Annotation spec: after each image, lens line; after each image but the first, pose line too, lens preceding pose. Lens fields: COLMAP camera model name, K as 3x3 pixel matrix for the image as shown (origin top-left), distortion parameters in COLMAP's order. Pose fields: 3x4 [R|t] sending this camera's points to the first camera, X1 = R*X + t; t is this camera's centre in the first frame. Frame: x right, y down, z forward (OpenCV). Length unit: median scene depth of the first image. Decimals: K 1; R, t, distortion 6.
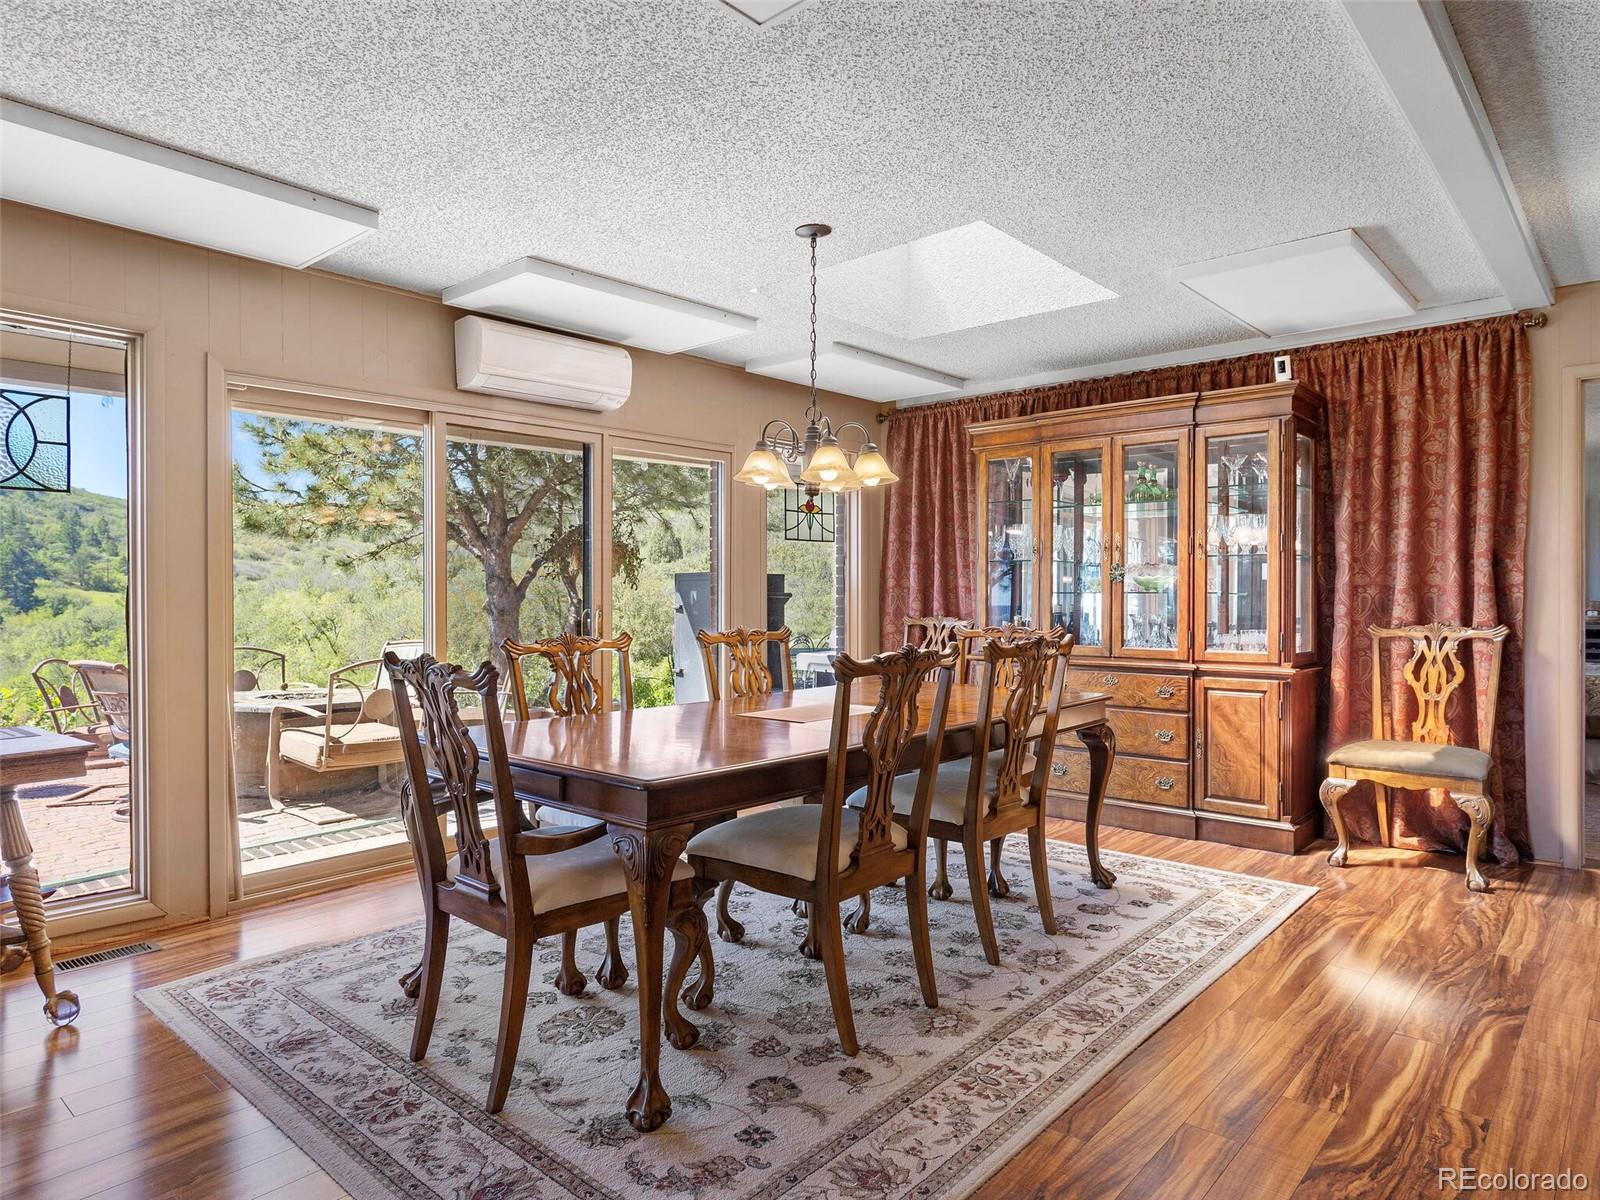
lens RADIAL K [[949.5, 0, 800.7], [0, 949.5, 598.1], [0, 0, 1]] dist [-0.004704, -0.001357]
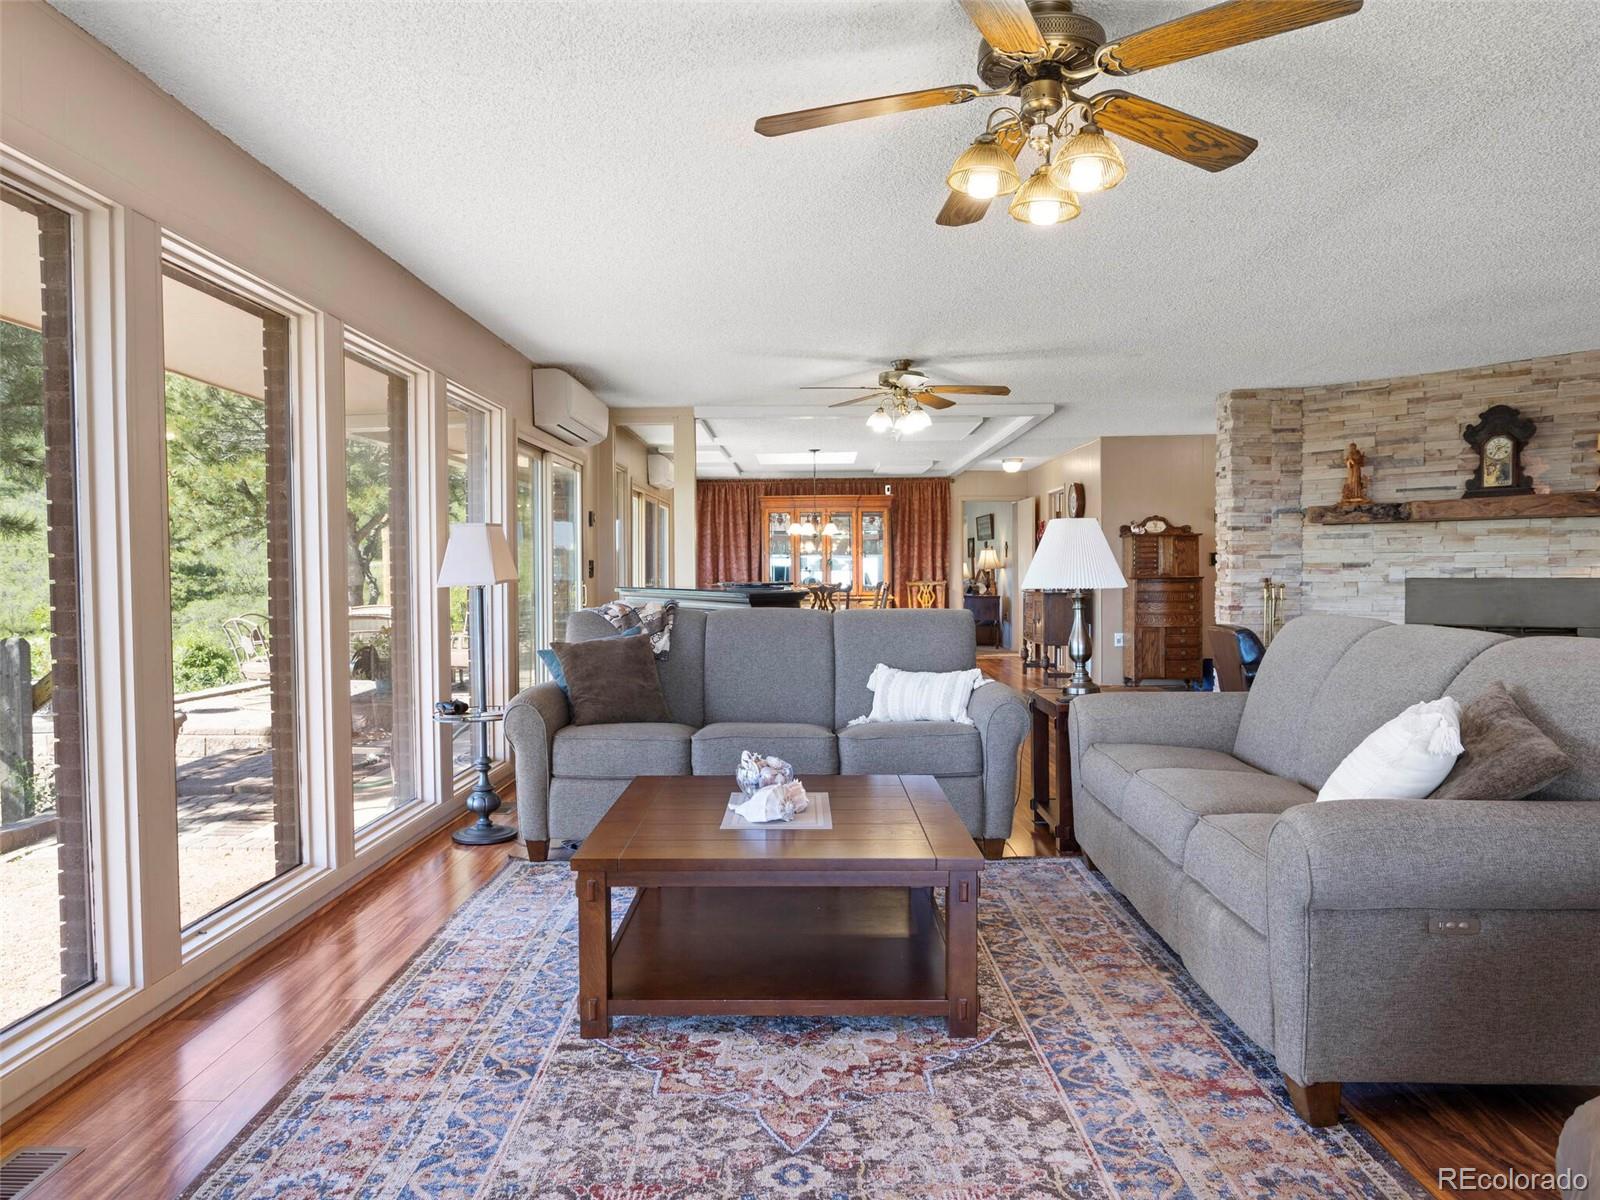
lens RADIAL K [[1069.7, 0, 799.0], [0, 1069.7, 598.3], [0, 0, 1]] dist [0.001456, 0.000054]
pose [[0.755387, -0.020923, 0.654945, -1.778059], [0.009332, 0.999732, 0.021174, 0.009338], [-0.655212, -0.009883, 0.755380, -1.230070]]
